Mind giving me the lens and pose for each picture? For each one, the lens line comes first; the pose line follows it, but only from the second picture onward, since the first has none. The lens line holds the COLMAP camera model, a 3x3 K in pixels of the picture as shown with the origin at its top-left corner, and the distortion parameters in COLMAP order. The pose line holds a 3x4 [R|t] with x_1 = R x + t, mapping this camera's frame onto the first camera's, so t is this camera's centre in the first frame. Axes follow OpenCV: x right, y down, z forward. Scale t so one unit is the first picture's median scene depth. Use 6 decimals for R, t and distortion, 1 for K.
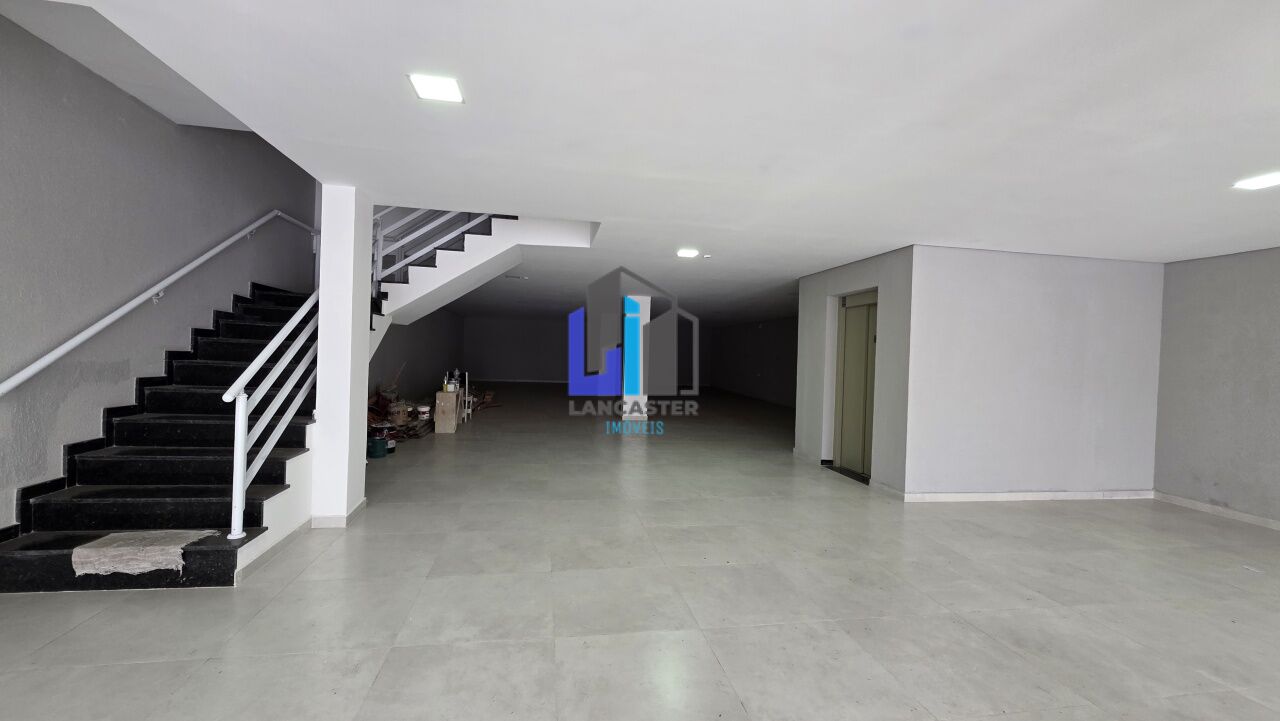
lens RADIAL K [[510.9, 0, 635.7], [0, 510.9, 357.4], [0, 0, 1]] dist [-0.001038, 0.000216]
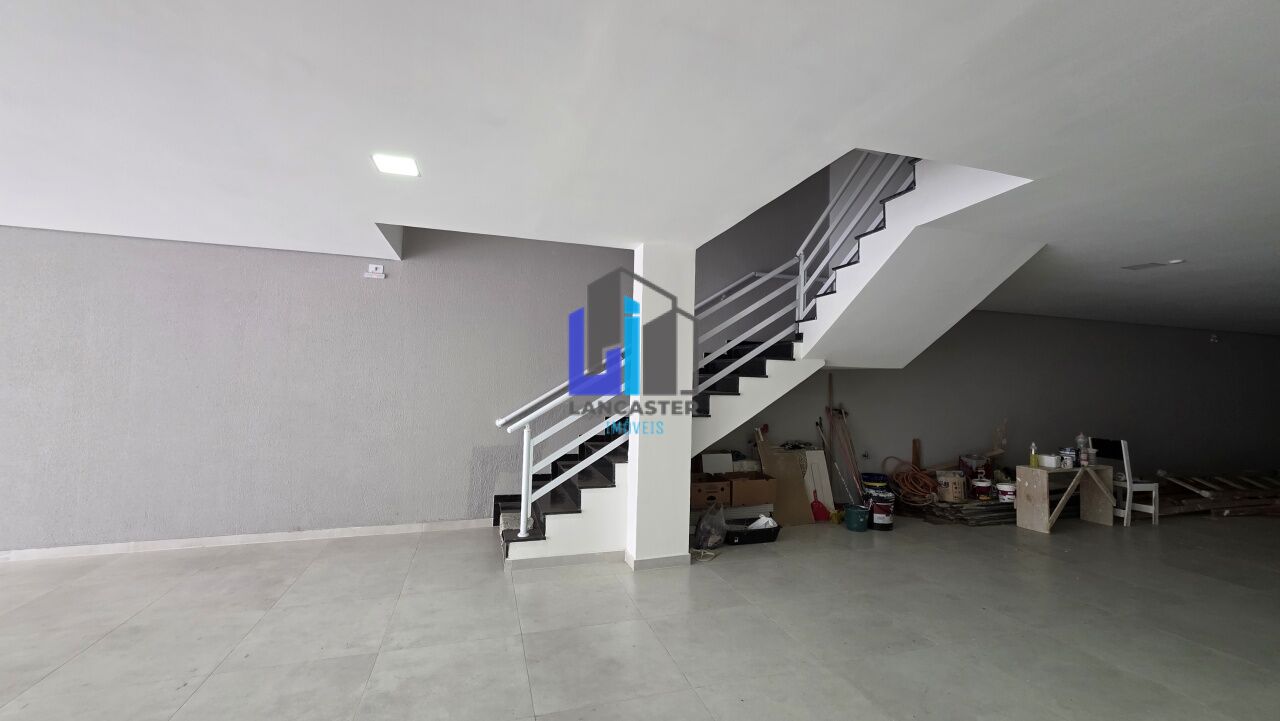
lens RADIAL K [[510.9, 0, 635.7], [0, 510.9, 357.4], [0, 0, 1]] dist [-0.001038, 0.000216]
pose [[0.115951, -0.083746, -0.989718, 0.328351], [-0.024832, 0.995883, -0.087177, -0.002630], [0.992944, 0.034685, 0.113394, 0.598923]]
